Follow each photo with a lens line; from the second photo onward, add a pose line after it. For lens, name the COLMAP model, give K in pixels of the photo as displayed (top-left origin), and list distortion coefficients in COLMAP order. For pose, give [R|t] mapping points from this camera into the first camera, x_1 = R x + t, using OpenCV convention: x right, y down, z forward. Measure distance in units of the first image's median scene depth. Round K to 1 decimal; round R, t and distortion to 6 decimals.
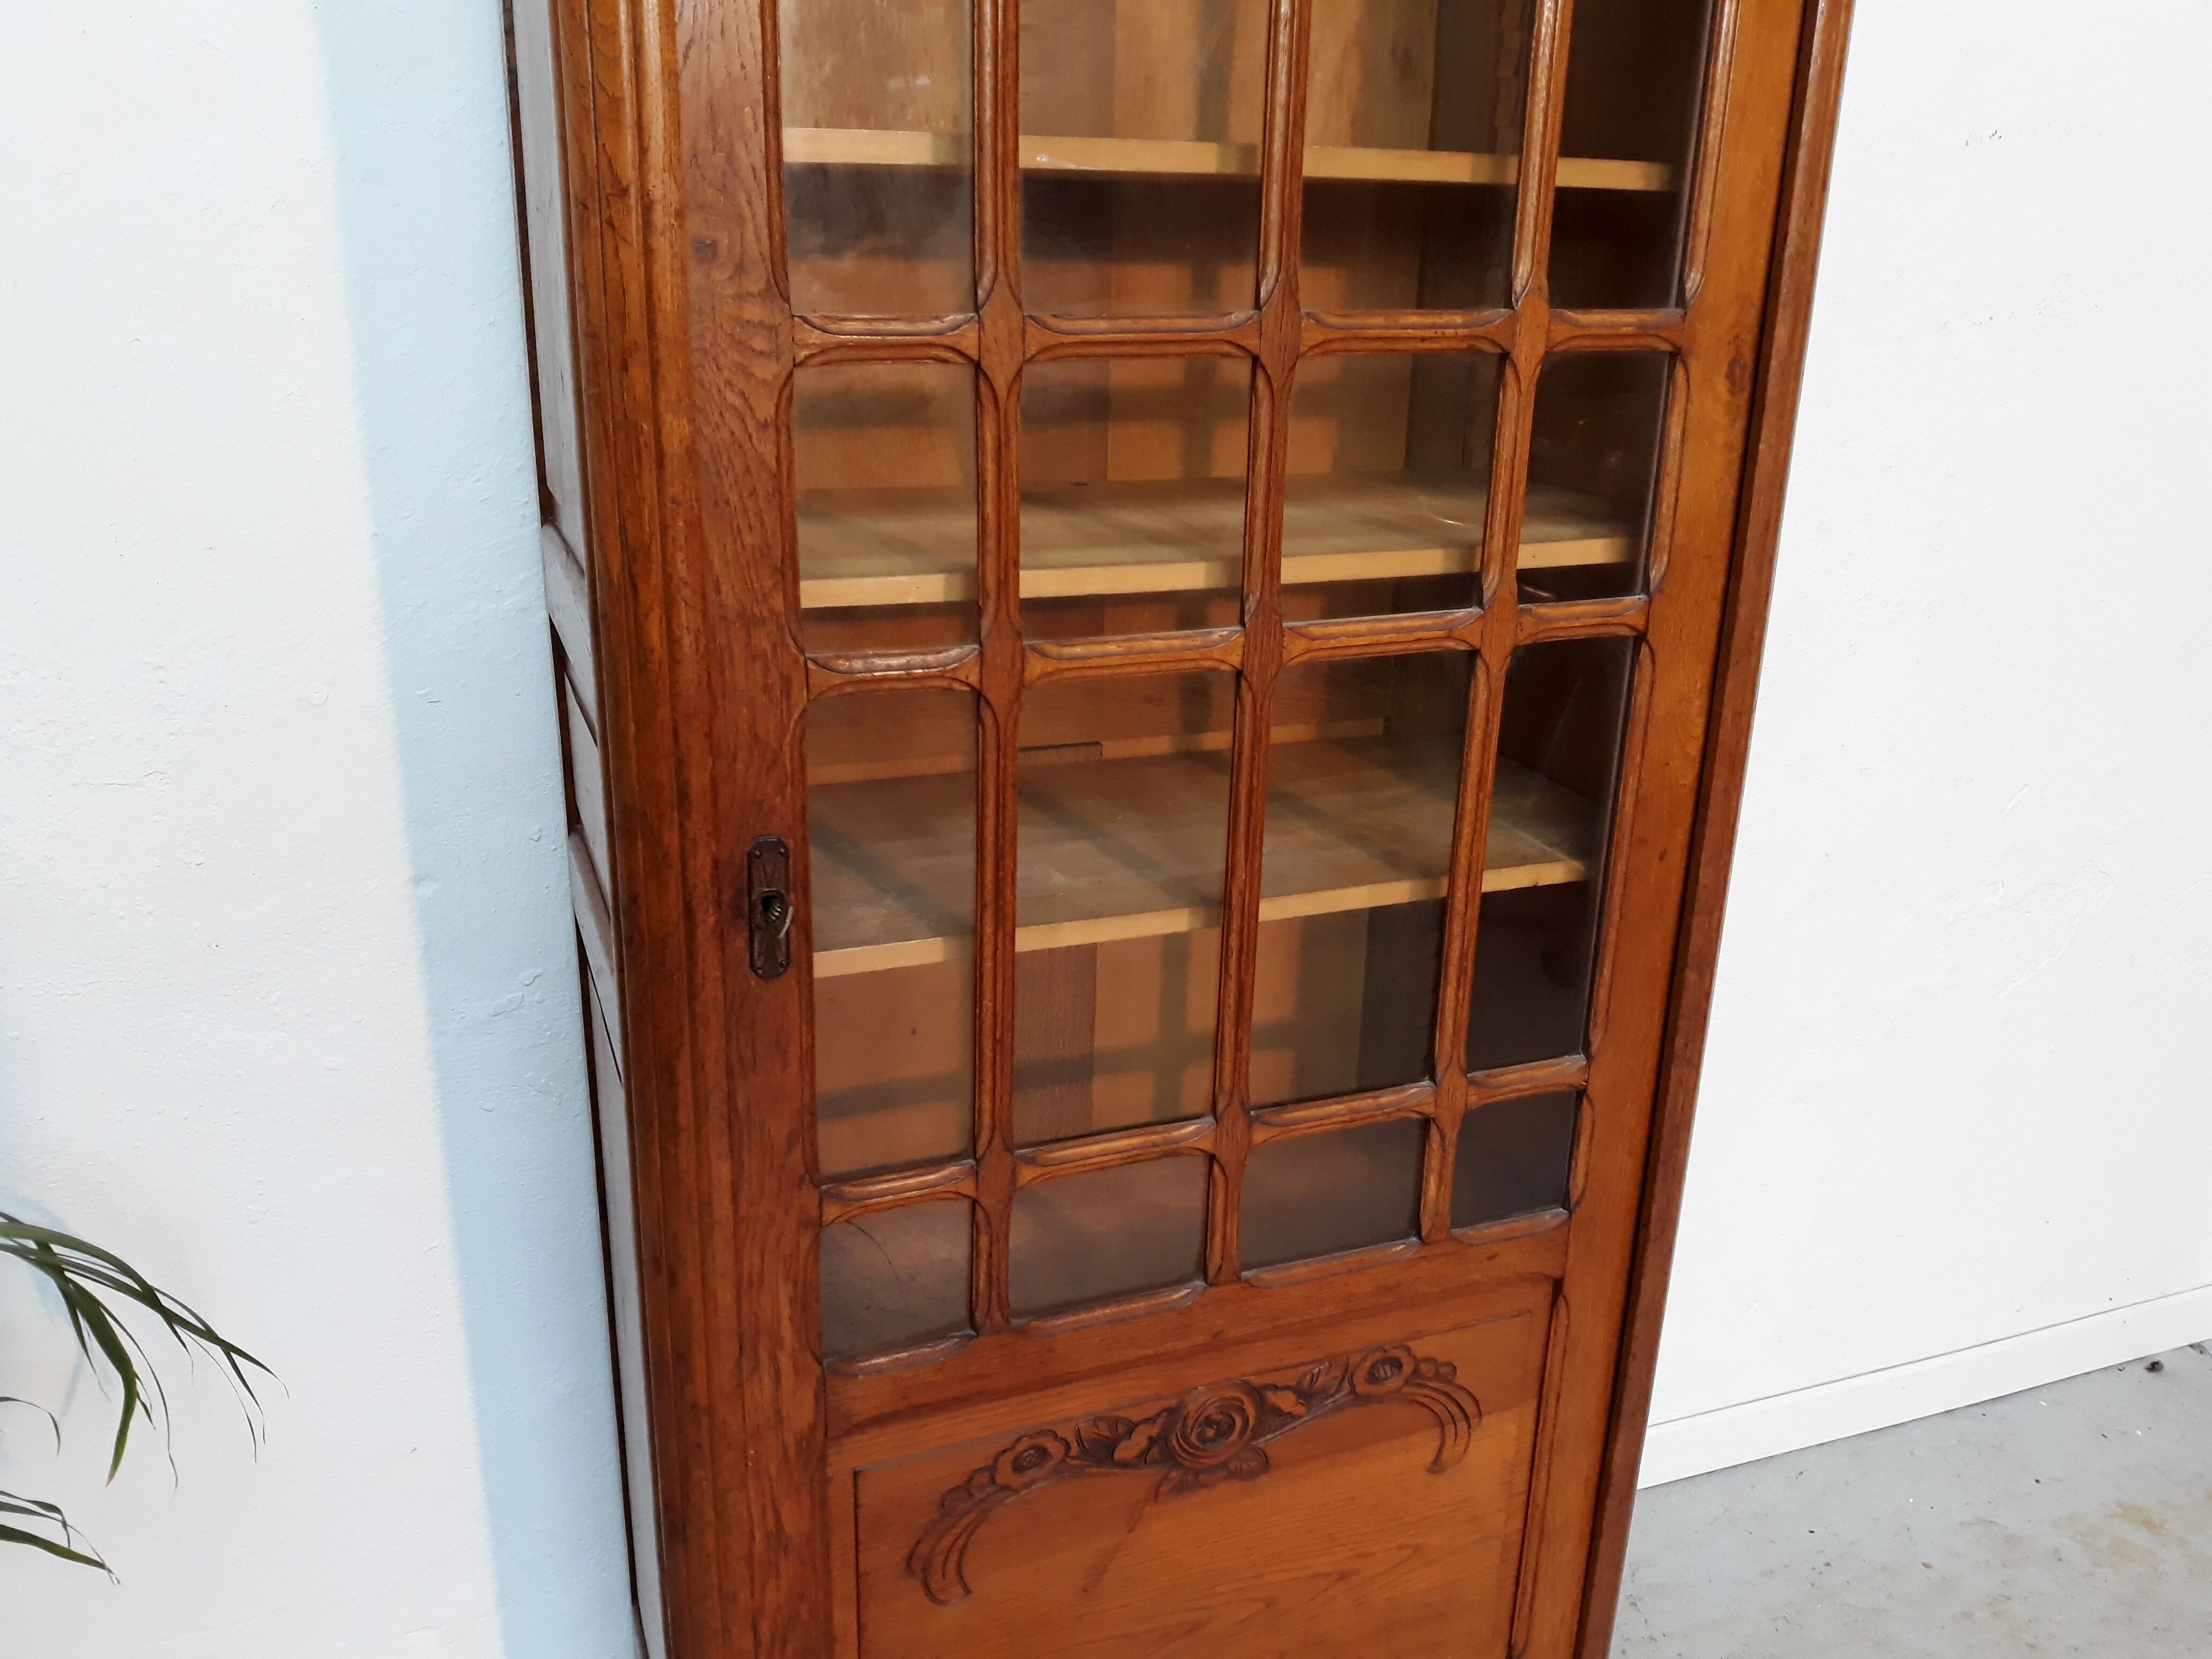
lens RADIAL K [[1788.5, 0, 1073.9], [0, 1788.5, 812.3], [0, 0, 1]] dist [-0.020480, 0.001553]
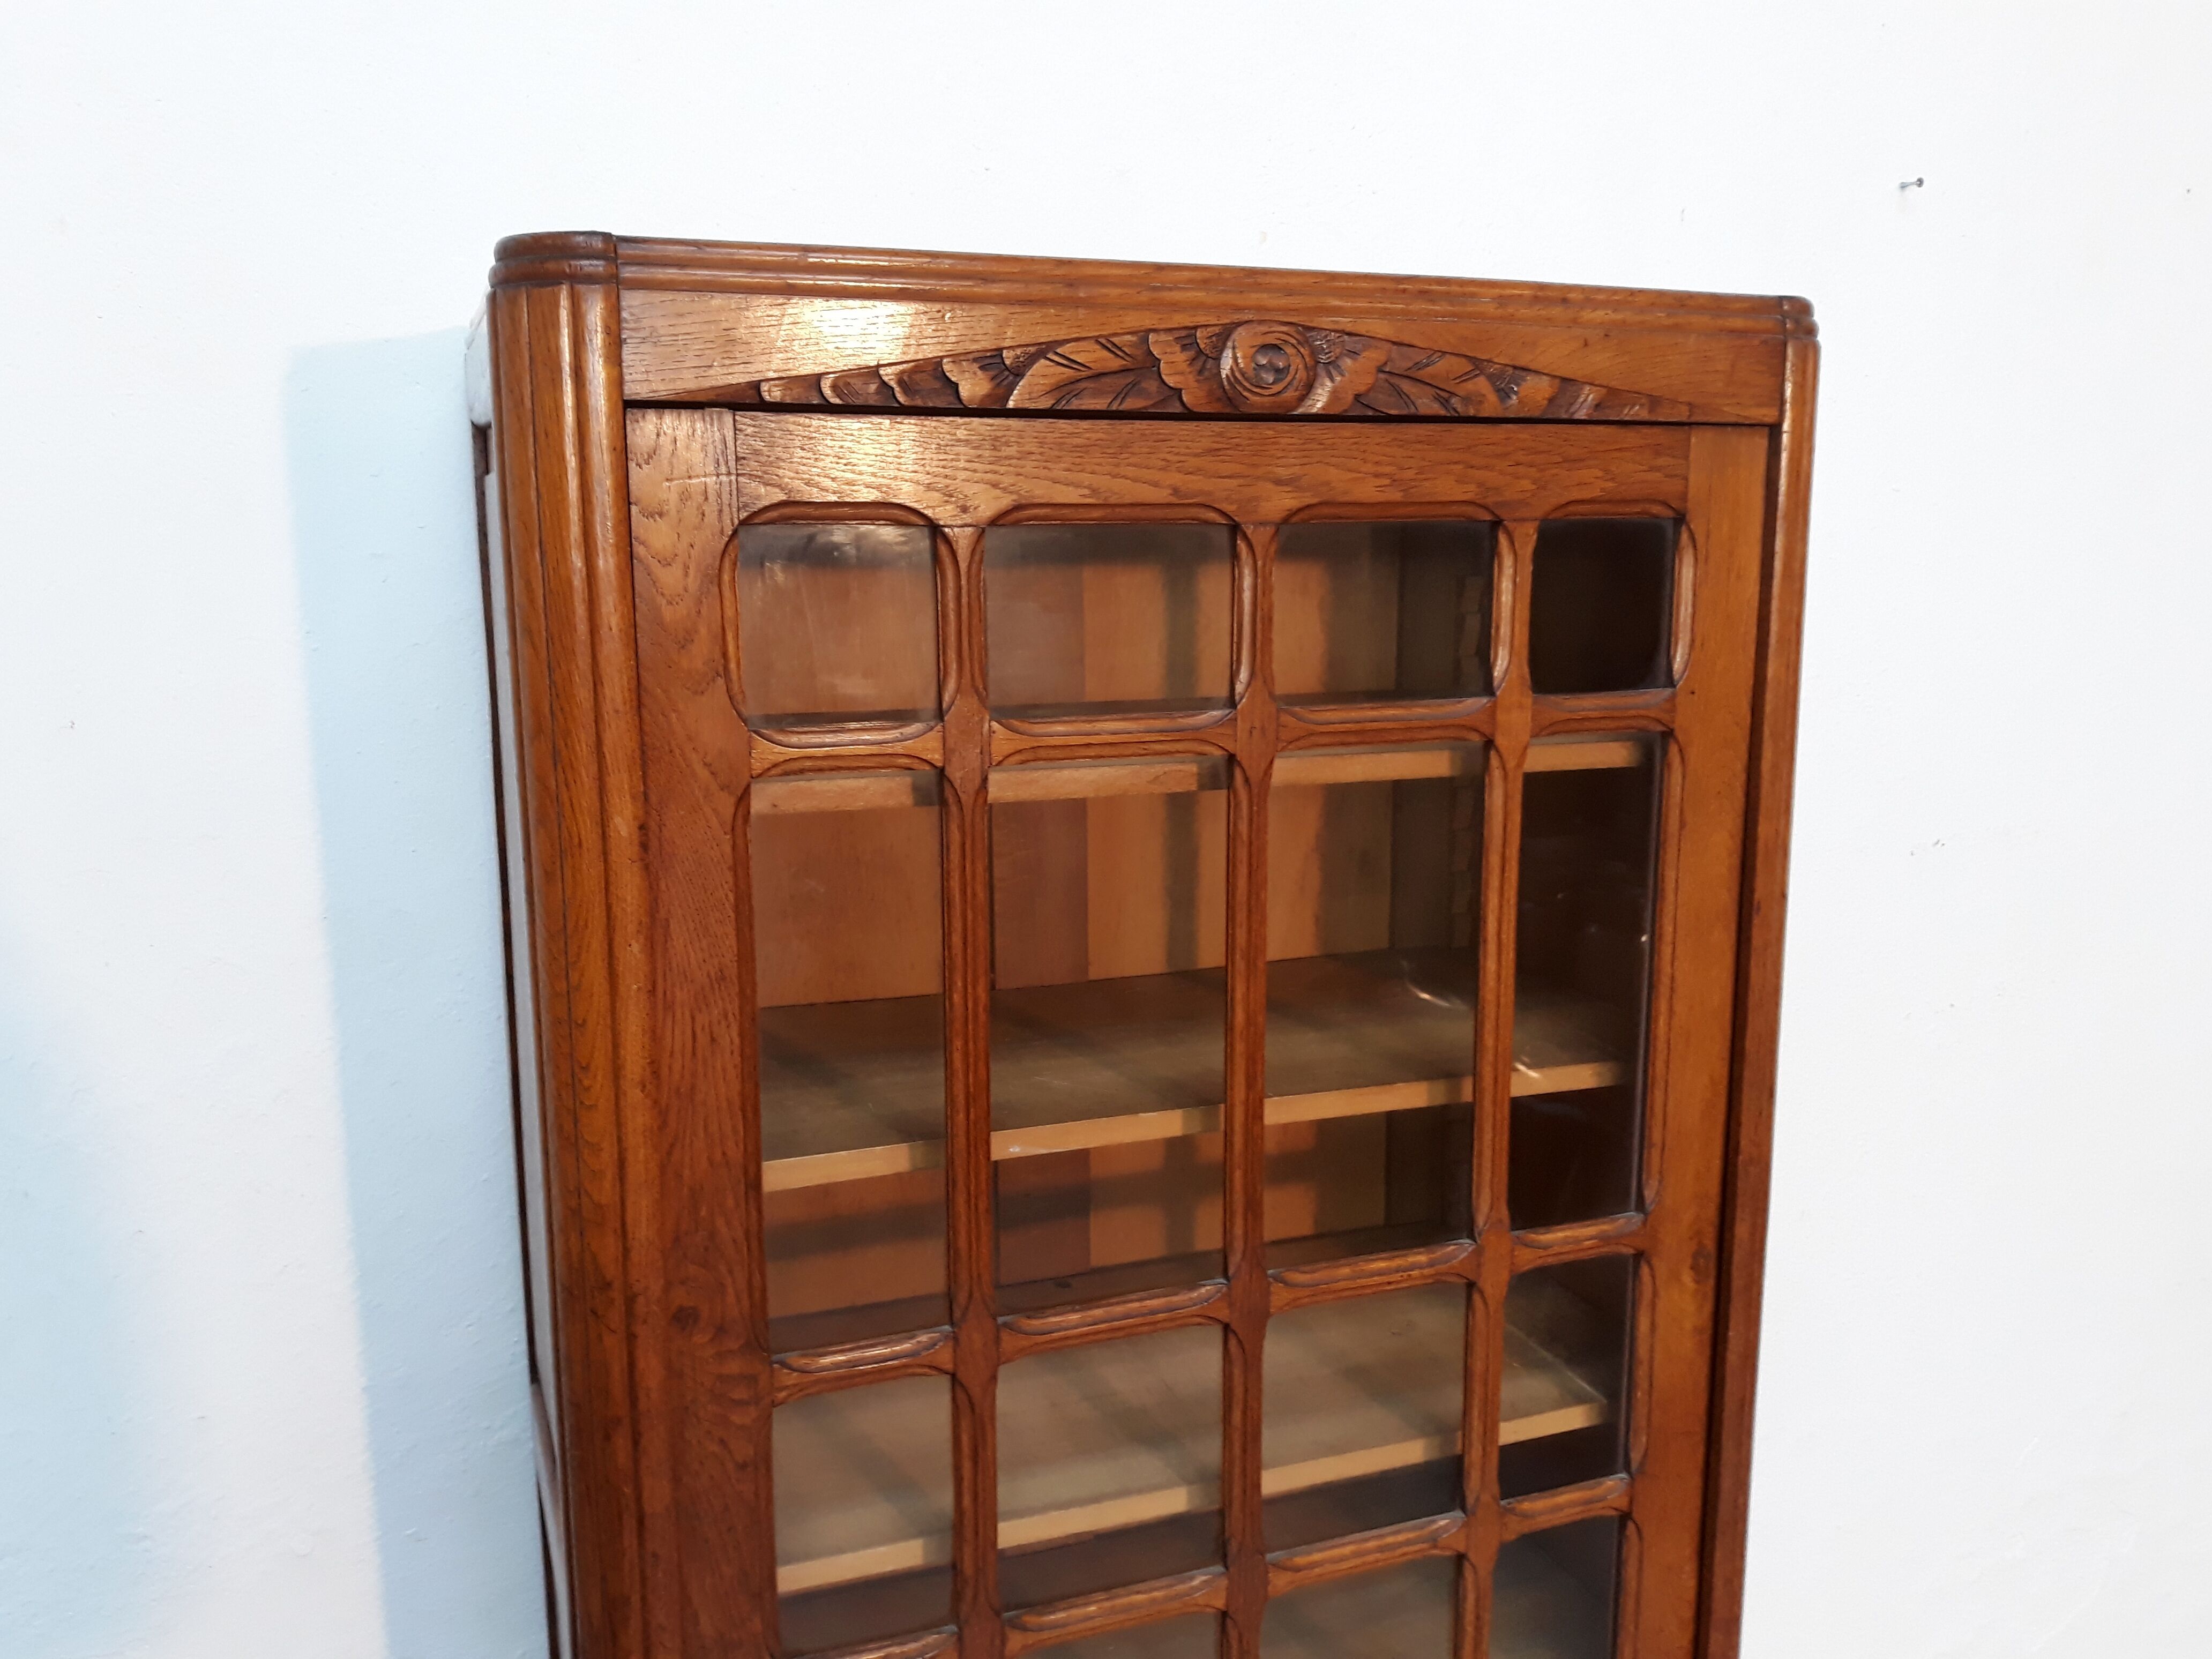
lens RADIAL K [[1924.3, 0, 1103.1], [0, 1924.3, 837.4], [0, 0, 1]] dist [0.042750, -0.164267]
pose [[0.999279, -0.023982, 0.029441, 0.005029], [0.028433, 0.986460, -0.161519, -0.309773], [-0.025169, 0.162240, 0.986430, -0.112188]]
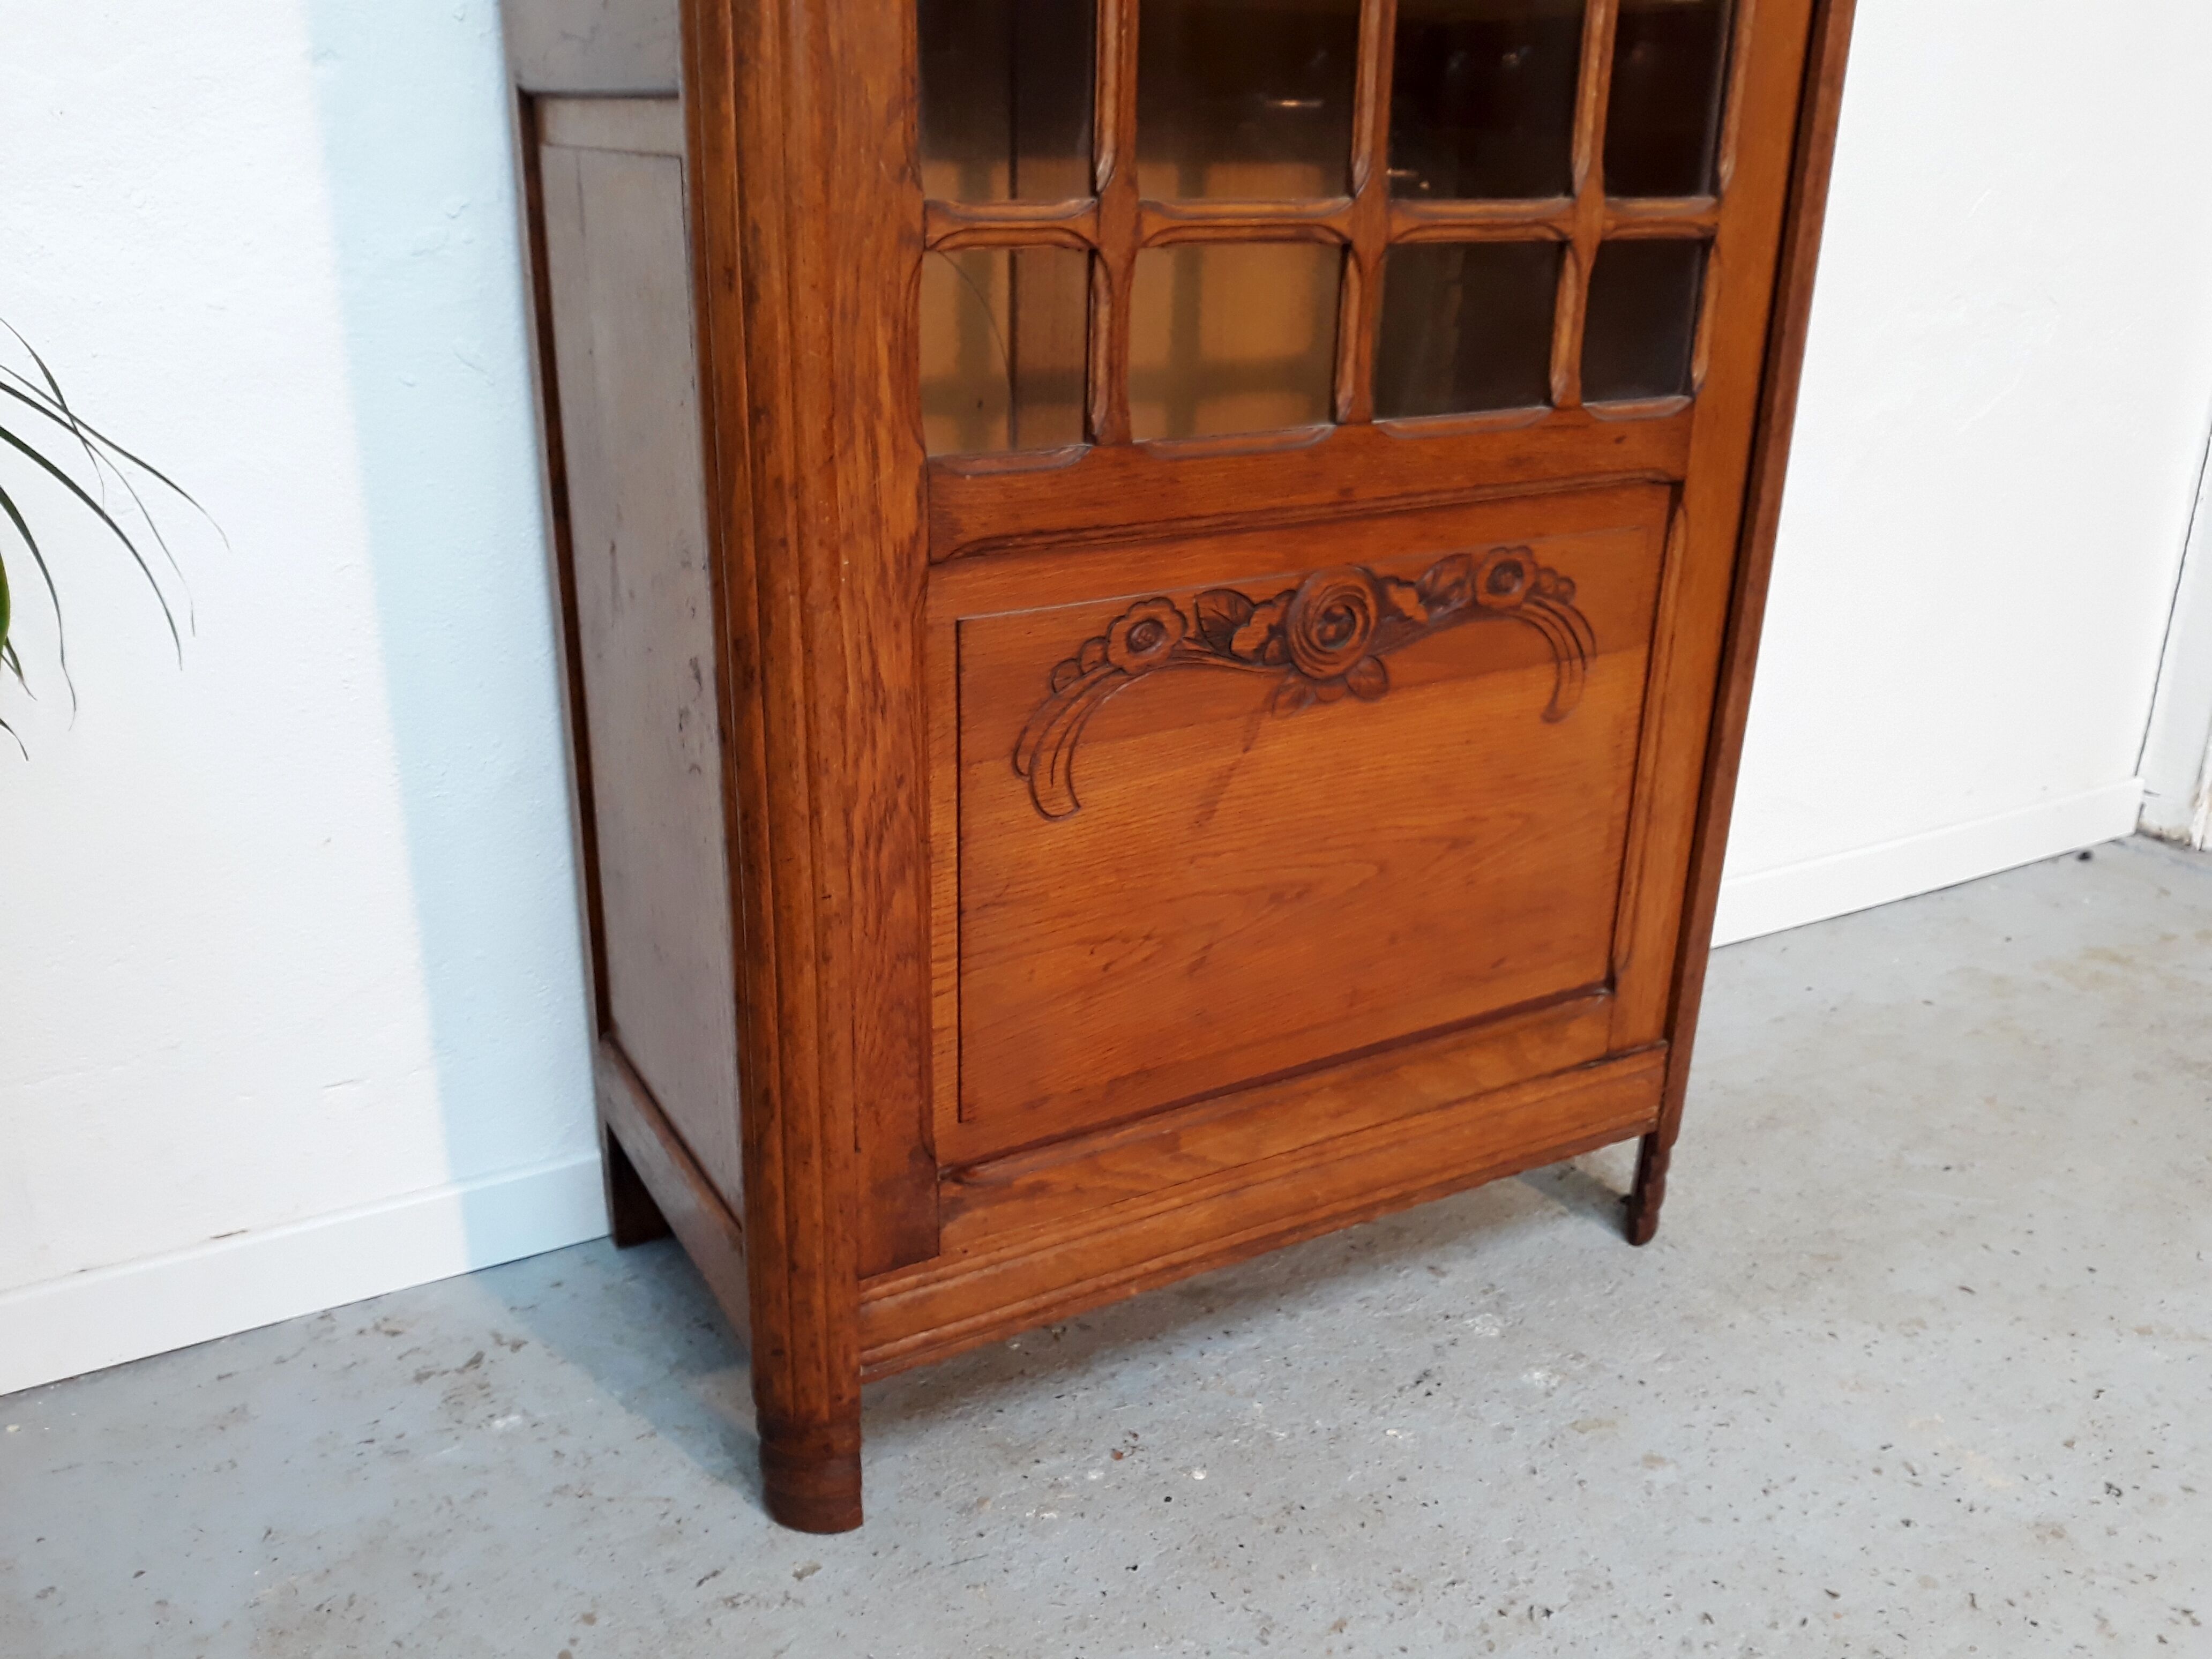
lens RADIAL K [[1810.3, 0, 1091.8], [0, 1810.3, 840.9], [0, 0, 1]] dist [0.041420, -0.131710]
pose [[0.986685, -0.058972, 0.151576, -0.195009], [0.051255, 0.997207, 0.054328, 0.430642], [-0.154357, -0.045836, 0.986951, 0.150812]]
